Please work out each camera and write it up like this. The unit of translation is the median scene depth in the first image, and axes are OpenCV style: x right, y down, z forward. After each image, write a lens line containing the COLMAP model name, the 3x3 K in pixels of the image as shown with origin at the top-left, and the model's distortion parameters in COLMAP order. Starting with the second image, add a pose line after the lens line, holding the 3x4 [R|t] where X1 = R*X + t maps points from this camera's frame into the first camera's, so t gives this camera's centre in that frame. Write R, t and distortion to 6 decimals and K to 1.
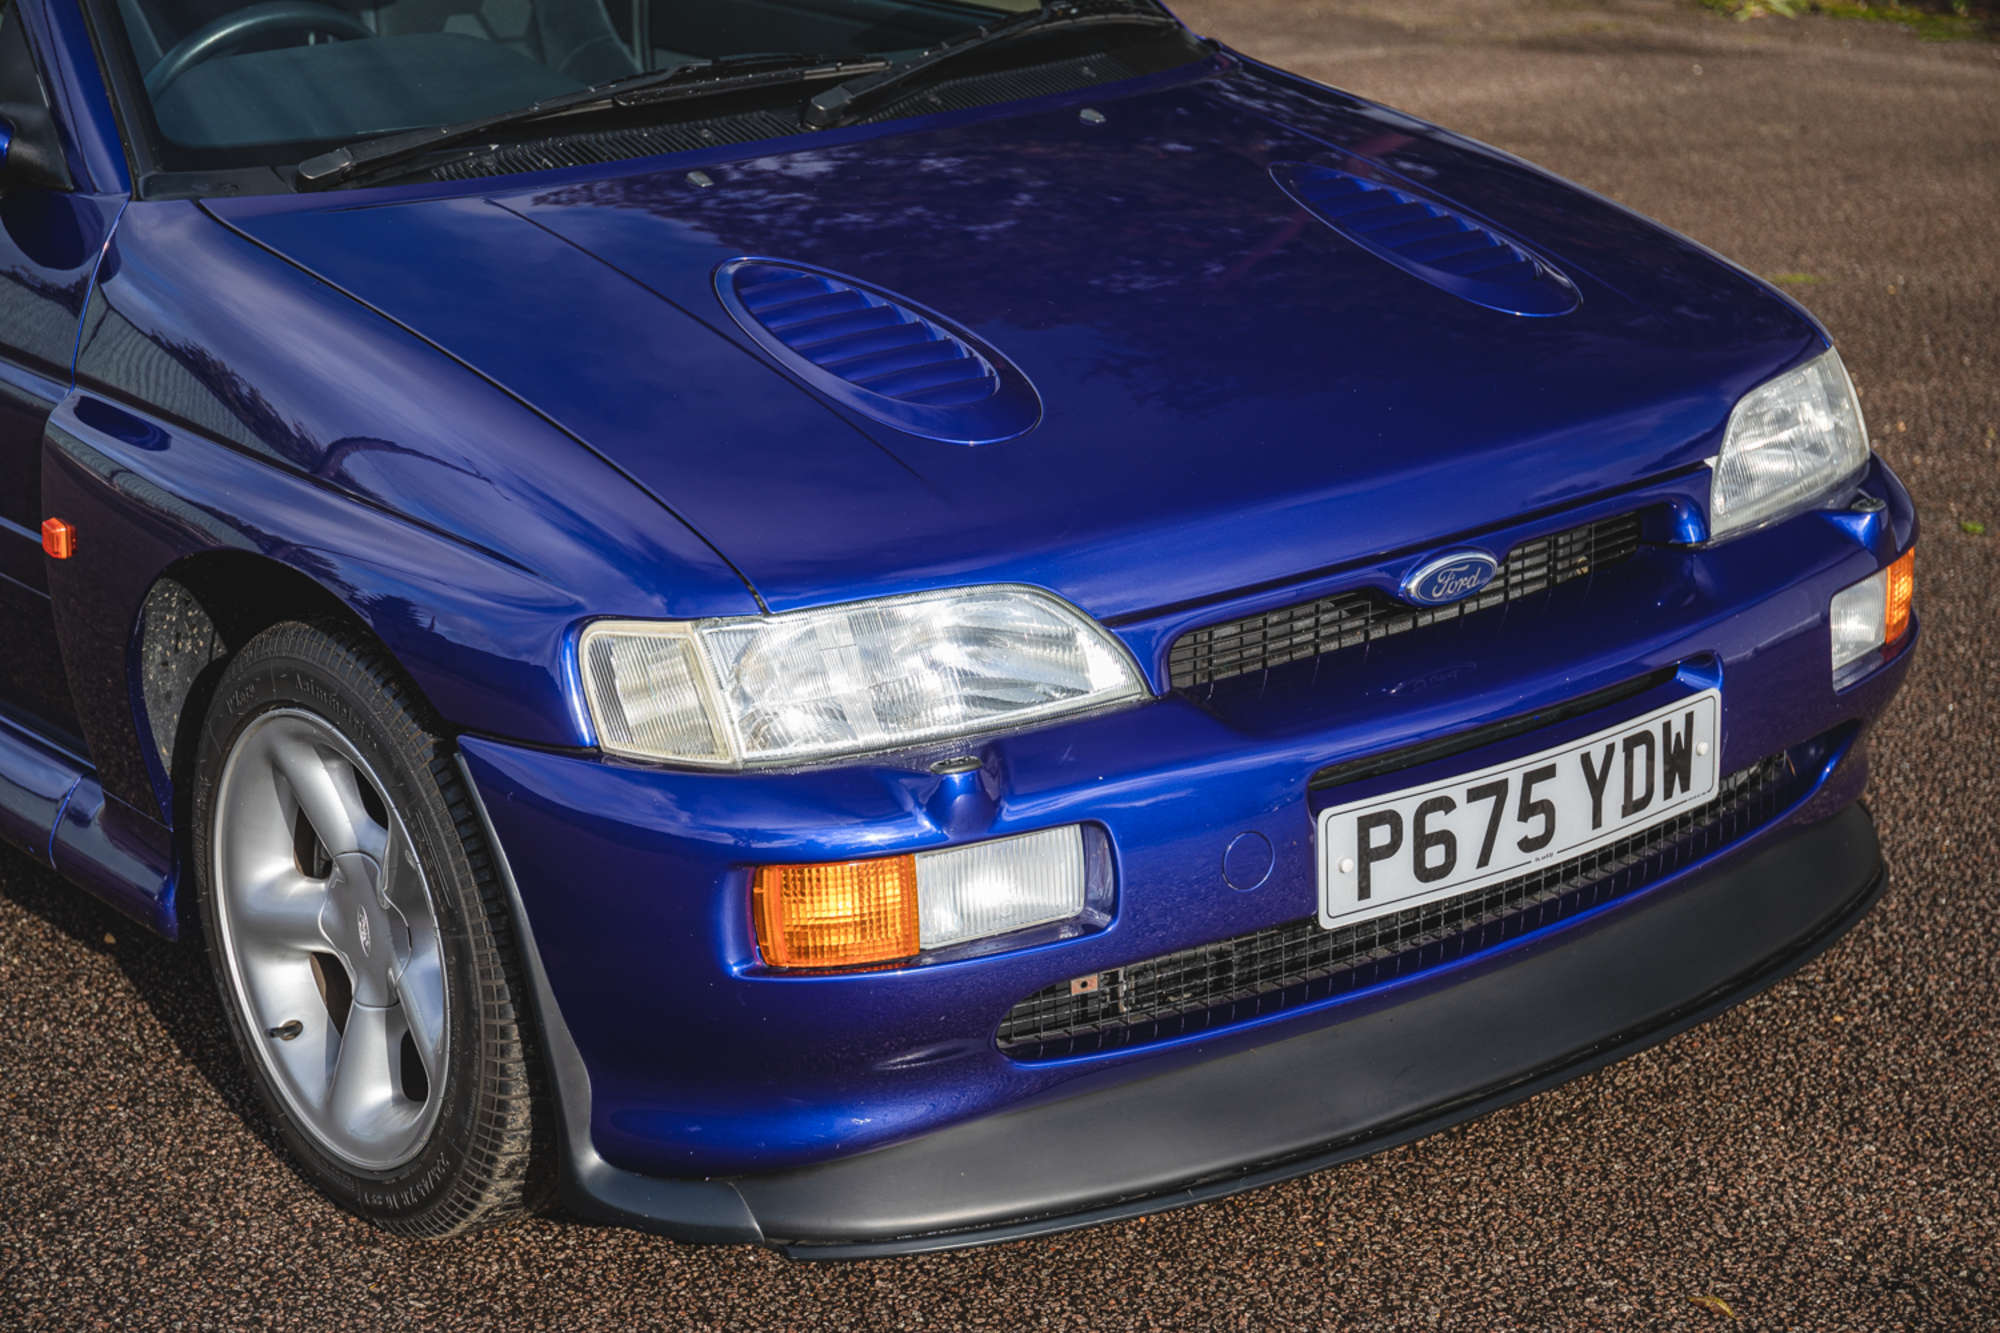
lens RADIAL K [[3815.9, 0, 1000.0], [0, 3815.9, 666.5], [0, 0, 1]] dist [0.136485, 0.338650]
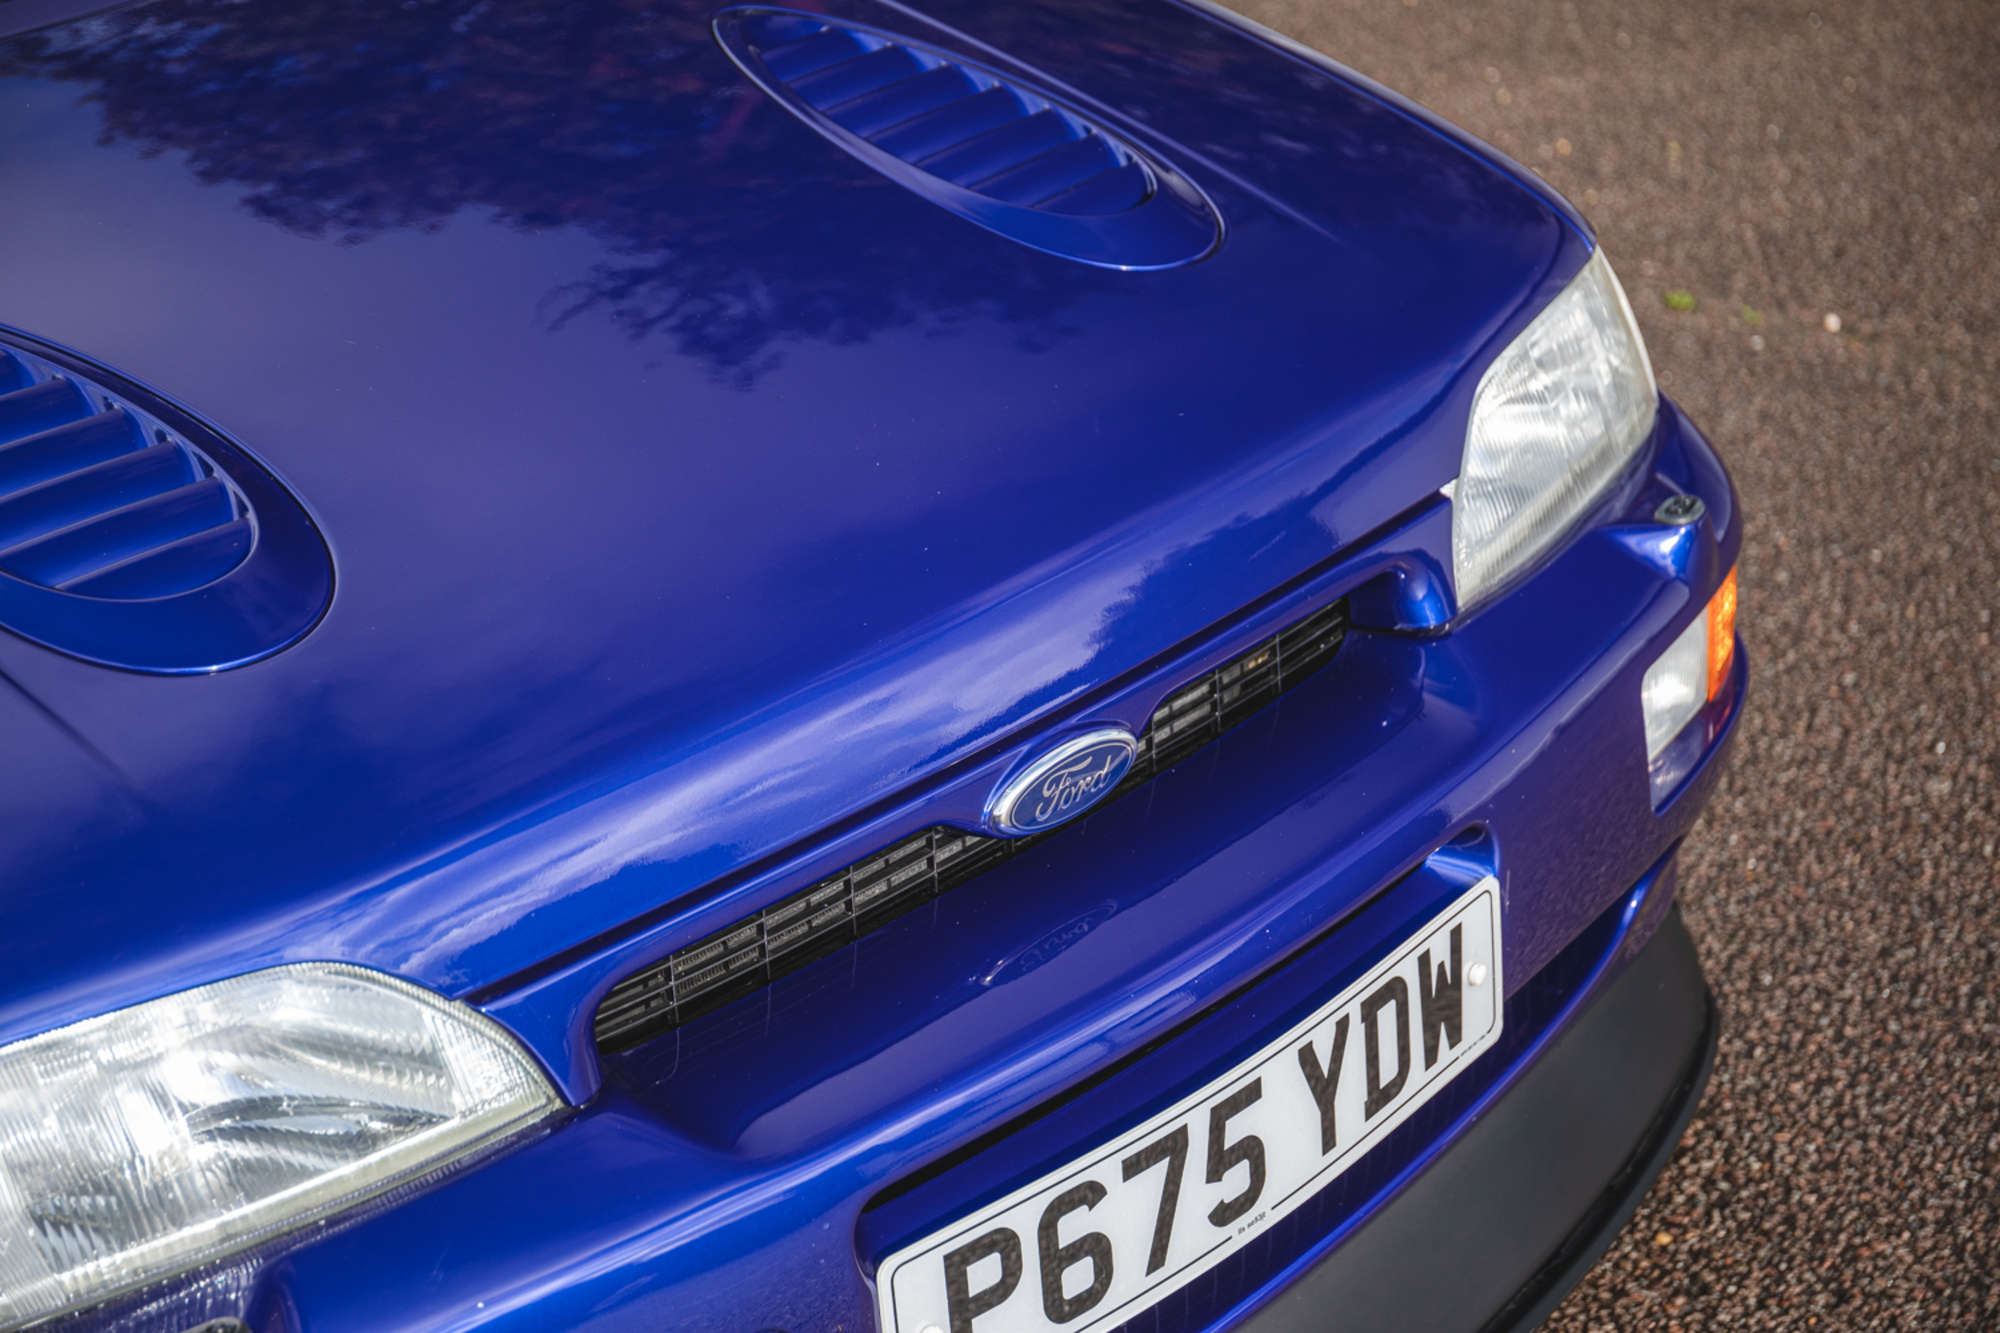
lens RADIAL K [[3815.9, 0, 1000.0], [0, 3815.9, 666.5], [0, 0, 1]] dist [0.136485, 0.338650]
pose [[0.989980, -0.092441, 0.106744, 0.043054], [0.079586, 0.989702, 0.118980, -0.105439], [-0.116643, -0.109293, 0.987142, 0.387953]]
